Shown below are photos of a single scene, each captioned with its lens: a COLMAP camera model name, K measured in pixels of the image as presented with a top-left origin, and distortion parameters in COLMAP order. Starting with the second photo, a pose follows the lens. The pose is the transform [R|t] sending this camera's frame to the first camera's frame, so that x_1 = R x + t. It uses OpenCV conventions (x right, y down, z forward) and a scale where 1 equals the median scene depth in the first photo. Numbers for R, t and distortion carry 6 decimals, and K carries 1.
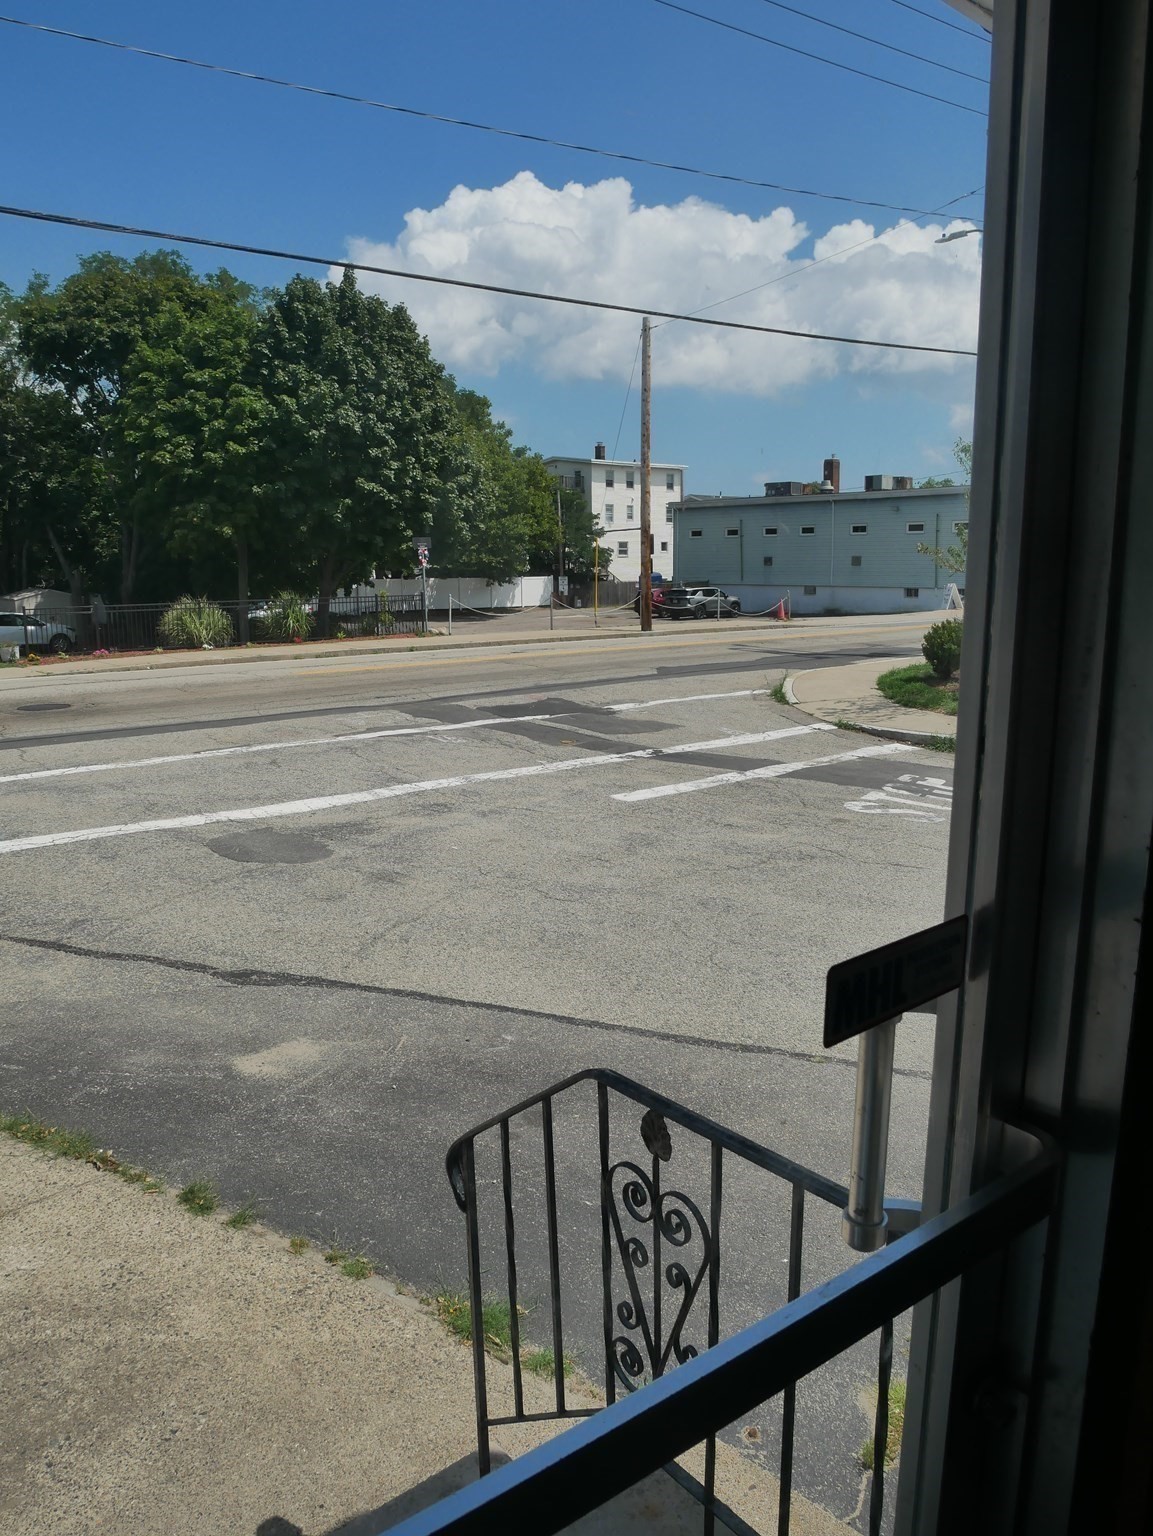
lens RADIAL K [[1092.8, 0, 576.5], [0, 1092.8, 768.0], [0, 0, 1]] dist [-0.090438, 0.048583]
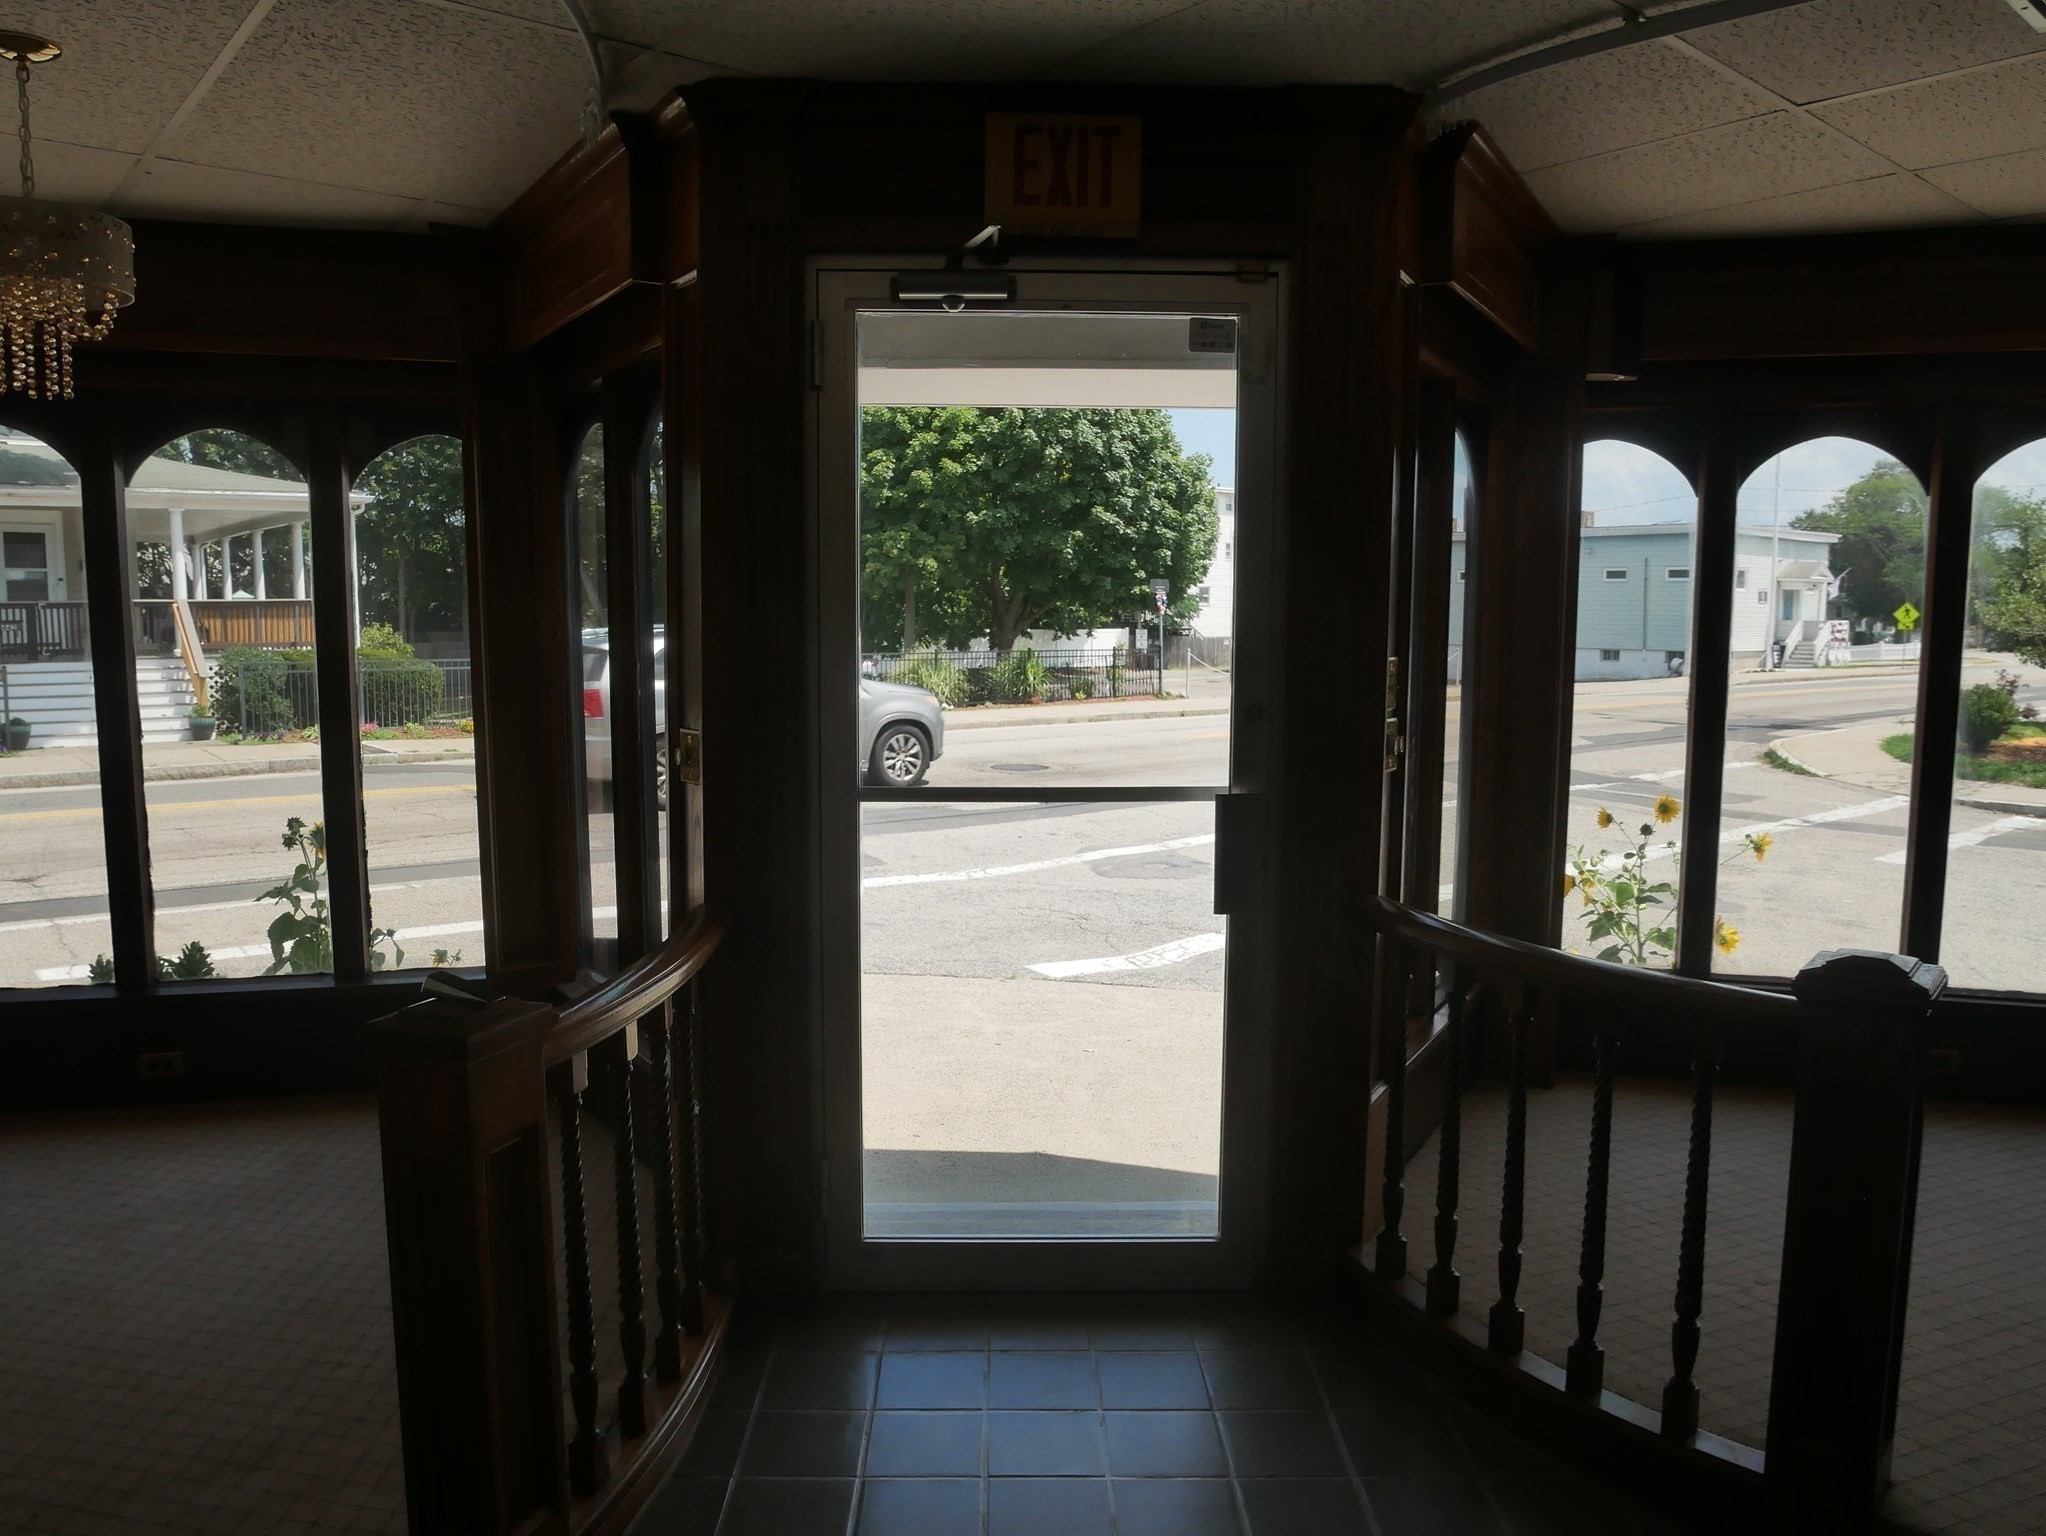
lens RADIAL K [[1455.7, 0, 1029.2], [0, 1455.7, 774.9], [0, 0, 1]] dist [-0.090438, 0.048583]
pose [[0.999867, 0.012508, 0.010457, -0.256462], [-0.011693, 0.997141, -0.074650, 0.019261], [-0.011360, 0.074518, 0.997155, -0.086740]]
